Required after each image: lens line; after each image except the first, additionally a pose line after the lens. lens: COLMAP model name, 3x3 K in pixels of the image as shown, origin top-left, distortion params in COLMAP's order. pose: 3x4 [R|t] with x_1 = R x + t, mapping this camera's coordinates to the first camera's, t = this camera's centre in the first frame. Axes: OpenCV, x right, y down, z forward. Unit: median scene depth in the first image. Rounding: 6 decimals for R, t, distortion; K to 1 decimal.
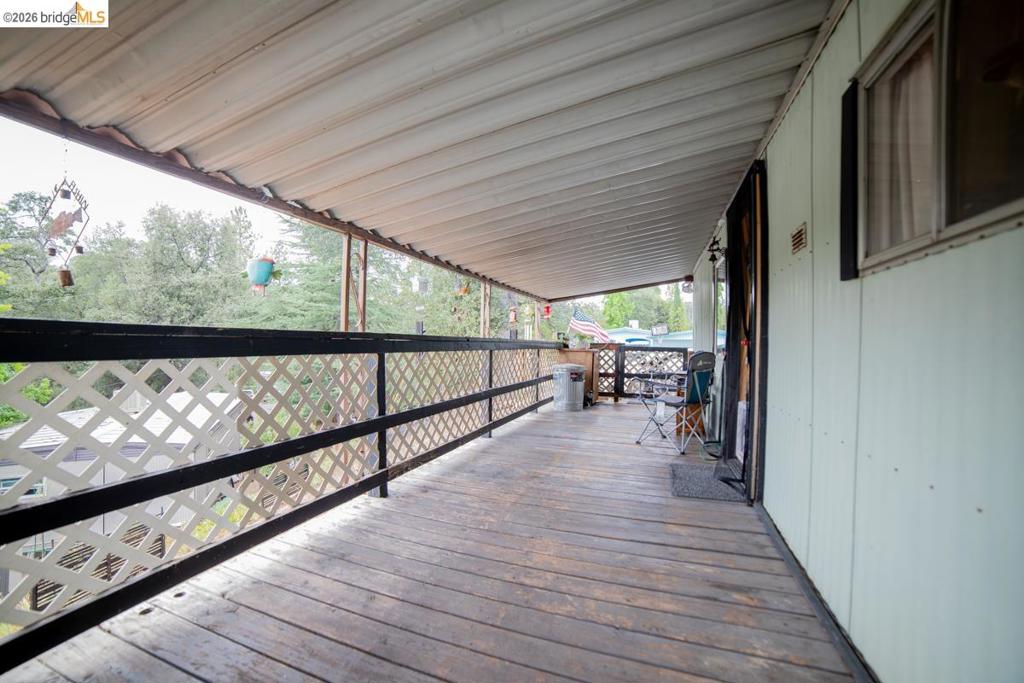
lens RADIAL K [[424.2, 0, 511.7], [0, 424.2, 347.9], [0, 0, 1]] dist [-0.087632, 0.030882]
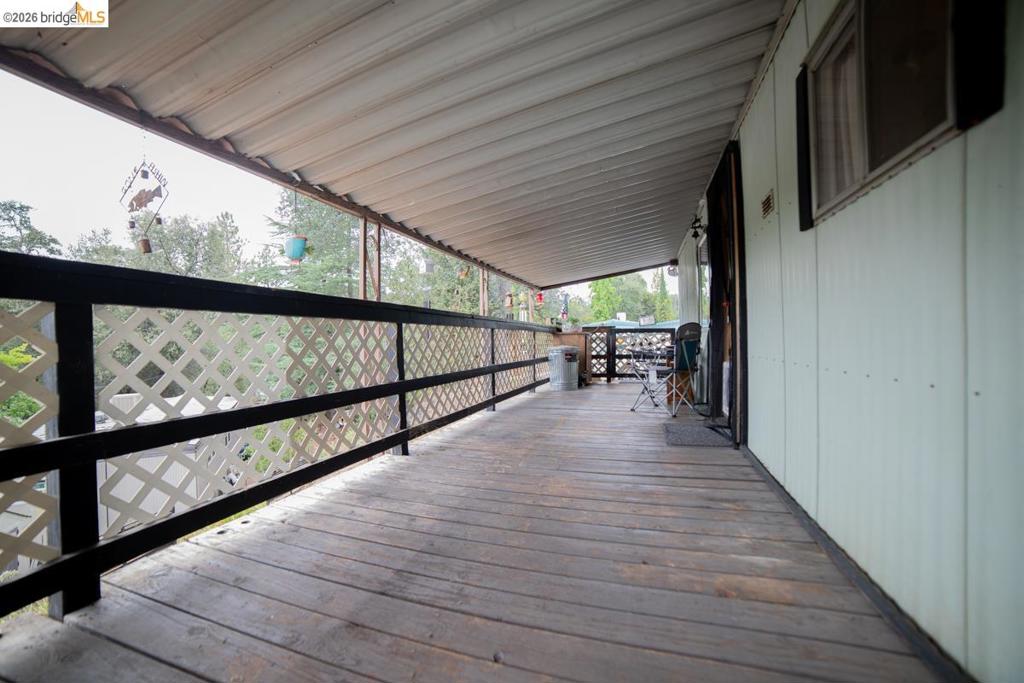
lens RADIAL K [[442.1, 0, 500.0], [0, 442.1, 364.3], [0, 0, 1]] dist [-0.098603, 0.038382]
pose [[0.999318, -0.031808, 0.018774, -0.079042], [0.031674, 0.999471, 0.007376, 0.129346], [-0.018999, -0.006777, 0.999797, -0.163052]]
